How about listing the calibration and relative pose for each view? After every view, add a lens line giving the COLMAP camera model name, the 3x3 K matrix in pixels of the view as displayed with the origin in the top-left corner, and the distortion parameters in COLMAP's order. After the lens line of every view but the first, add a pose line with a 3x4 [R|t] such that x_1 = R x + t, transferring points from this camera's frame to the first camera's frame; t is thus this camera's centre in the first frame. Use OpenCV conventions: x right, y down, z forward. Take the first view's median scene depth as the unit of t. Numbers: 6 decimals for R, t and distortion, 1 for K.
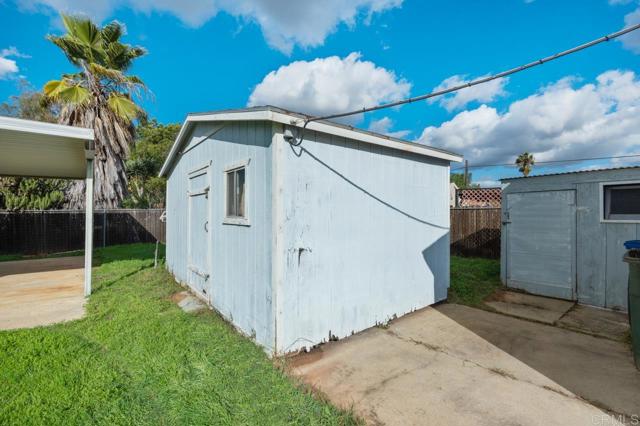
lens RADIAL K [[287.3, 0, 318.6], [0, 287.3, 209.4], [0, 0, 1]] dist [-0.000494, 0.000072]
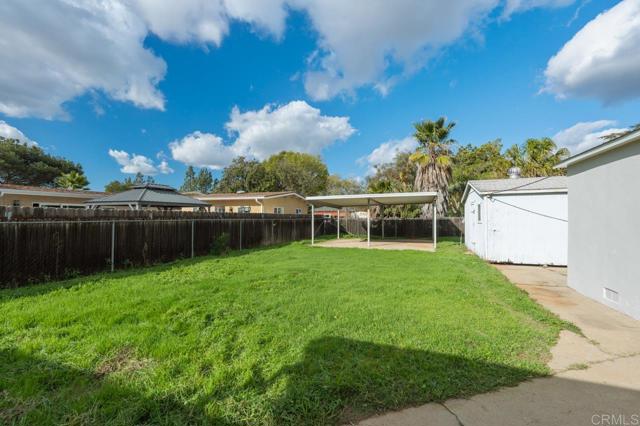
lens RADIAL K [[279.4, 0, 321.2], [0, 279.4, 213.3], [0, 0, 1]] dist [-0.006621, 0.000088]
pose [[0.519950, -0.019955, -0.853964, 0.473287], [0.011282, 0.999800, -0.016494, -0.007492], [0.854122, -0.001058, 0.520071, -0.681838]]
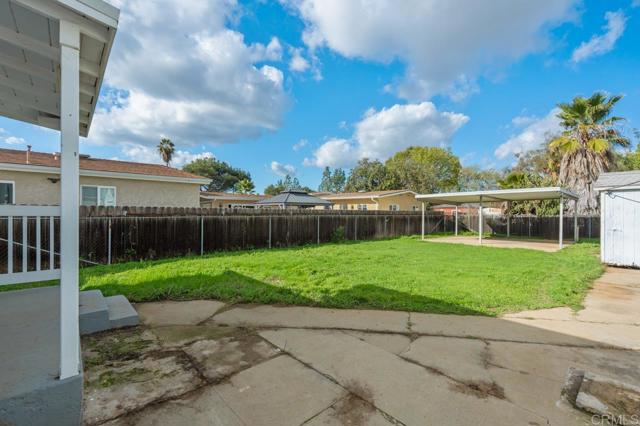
lens RADIAL K [[283.0, 0, 320.5], [0, 283.0, 216.5], [0, 0, 1]] dist [-0.003595, -0.000460]
pose [[0.081520, 0.004820, -0.996660, 0.747520], [0.005701, 0.999970, 0.005303, -0.009576], [0.996655, -0.006114, 0.081490, -0.655713]]
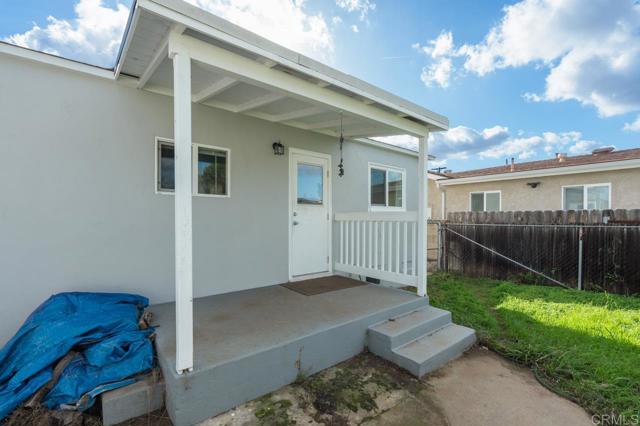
lens RADIAL K [[283.0, 0, 320.5], [0, 283.0, 216.5], [0, 0, 1]] dist [-0.003595, -0.000460]
pose [[-0.999731, -0.008699, -0.021487, 0.453970], [-0.008270, 0.999767, -0.019953, -0.009073], [0.021656, -0.019770, -0.999570, -0.603416]]
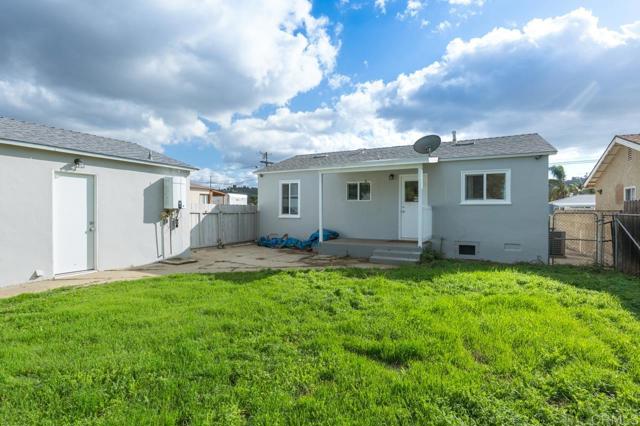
lens RADIAL K [[311.5, 0, 321.0], [0, 311.5, 215.4], [0, 0, 1]] dist [-0.013849, 0.000023]
pose [[-0.411008, -0.018292, 0.911448, -0.385824], [-0.016084, 0.999789, 0.012812, -0.000189], [-0.911490, -0.009394, -0.411215, -0.382090]]
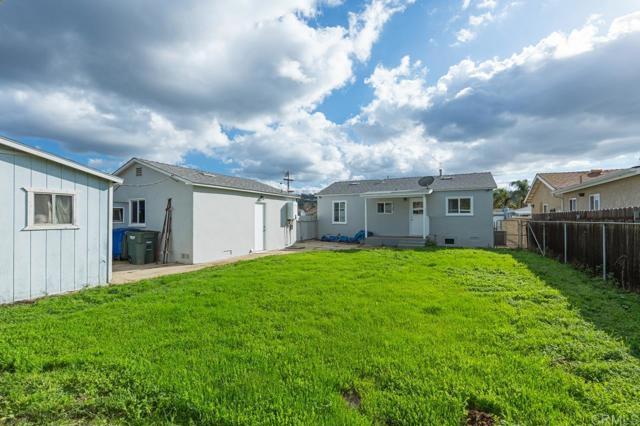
lens RADIAL K [[283.0, 0, 320.5], [0, 283.0, 216.5], [0, 0, 1]] dist [-0.003595, -0.000460]
pose [[-0.424767, 0.001468, 0.905301, -0.811933], [-0.009985, 0.999930, -0.006307, -0.007192], [-0.905248, -0.011718, -0.424723, 0.124054]]
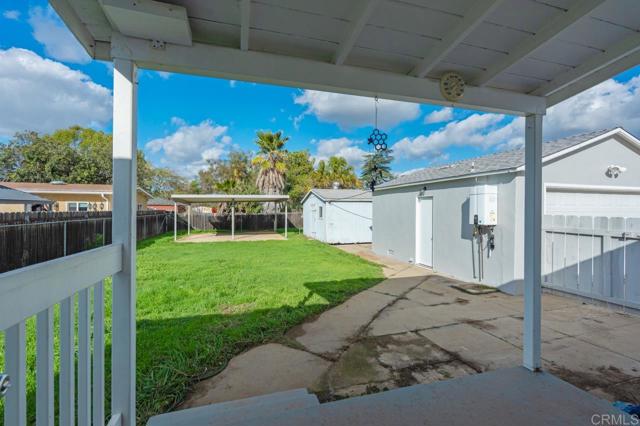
lens RADIAL K [[279.4, 0, 321.2], [0, 279.4, 213.3], [0, 0, 1]] dist [-0.006621, 0.000088]
pose [[0.932893, 0.000046, -0.360154, 0.460935], [0.007533, 0.999779, 0.019639, -0.043250], [0.360075, -0.021034, 0.932686, -1.097078]]
